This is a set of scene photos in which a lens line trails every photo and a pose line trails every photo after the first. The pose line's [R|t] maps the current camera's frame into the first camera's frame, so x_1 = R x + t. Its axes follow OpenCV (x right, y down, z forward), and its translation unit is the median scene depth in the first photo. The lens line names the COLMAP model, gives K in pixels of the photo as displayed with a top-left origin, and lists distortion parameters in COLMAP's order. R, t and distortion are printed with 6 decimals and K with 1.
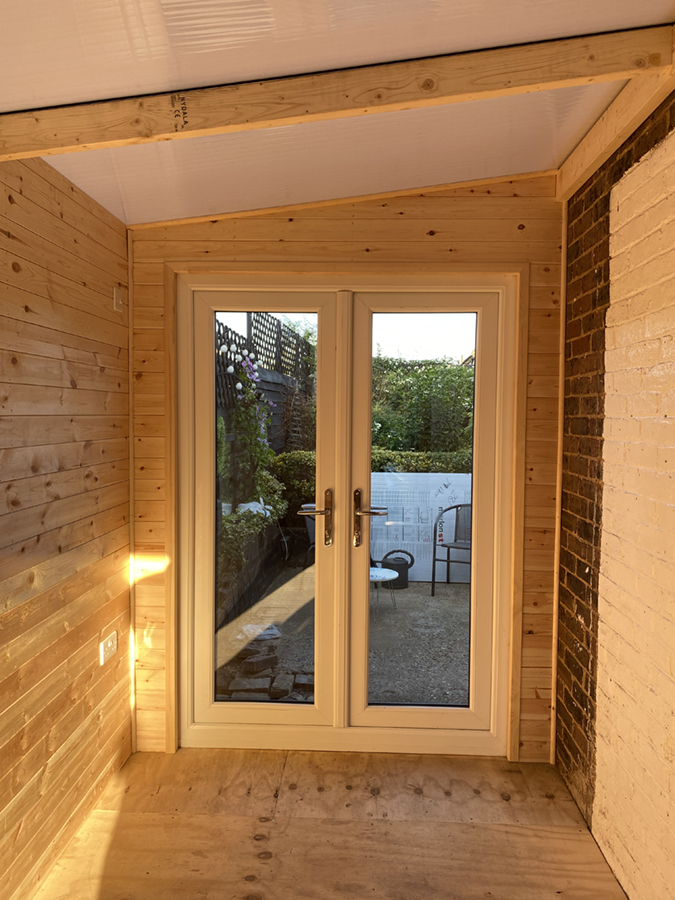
lens RADIAL K [[670.9, 0, 337.5], [0, 670.9, 450.0], [0, 0, 1]] dist [-0.002828, 0.002406]
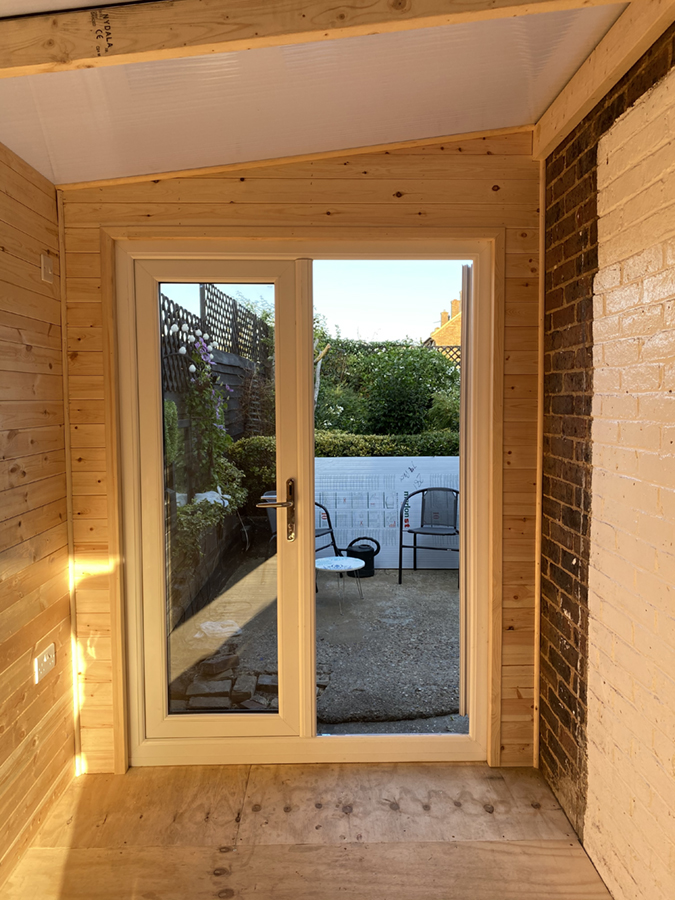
lens RADIAL K [[670.8, 0, 335.9], [0, 670.8, 443.2], [0, 0, 1]] dist [-0.002285, -0.001032]
pose [[0.998255, -0.018114, 0.056198, -0.001619], [0.017320, 0.999744, 0.014589, -0.001636], [-0.056448, -0.013590, 0.998313, 0.096701]]
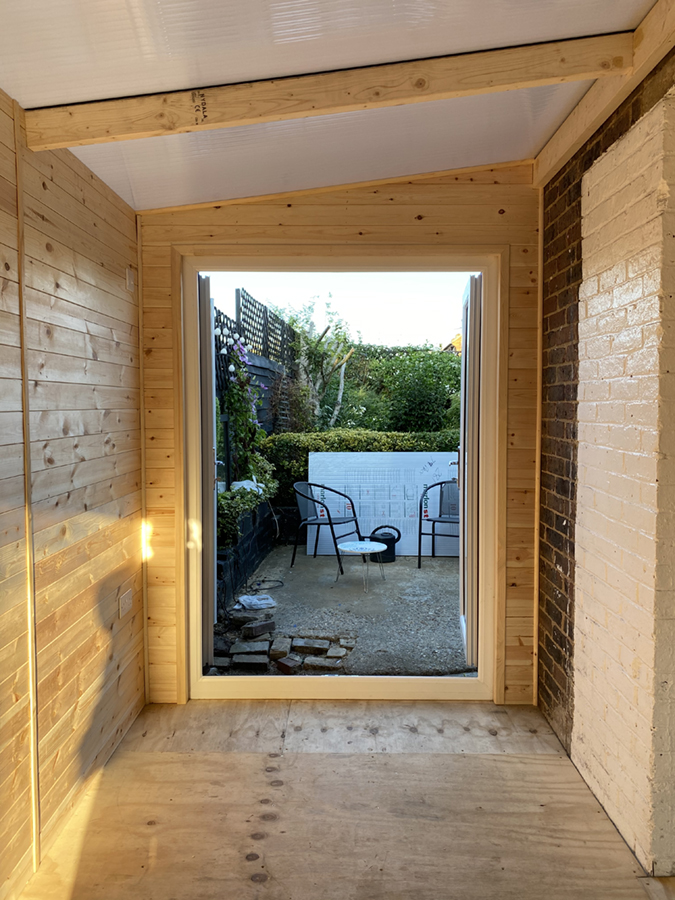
lens RADIAL K [[670.8, 0, 335.9], [0, 670.8, 443.2], [0, 0, 1]] dist [-0.002285, -0.001032]
pose [[0.999579, -0.011559, 0.026630, -0.028607], [0.011450, 0.999925, 0.004241, 0.036161], [-0.026677, -0.003934, 0.999636, -0.083605]]
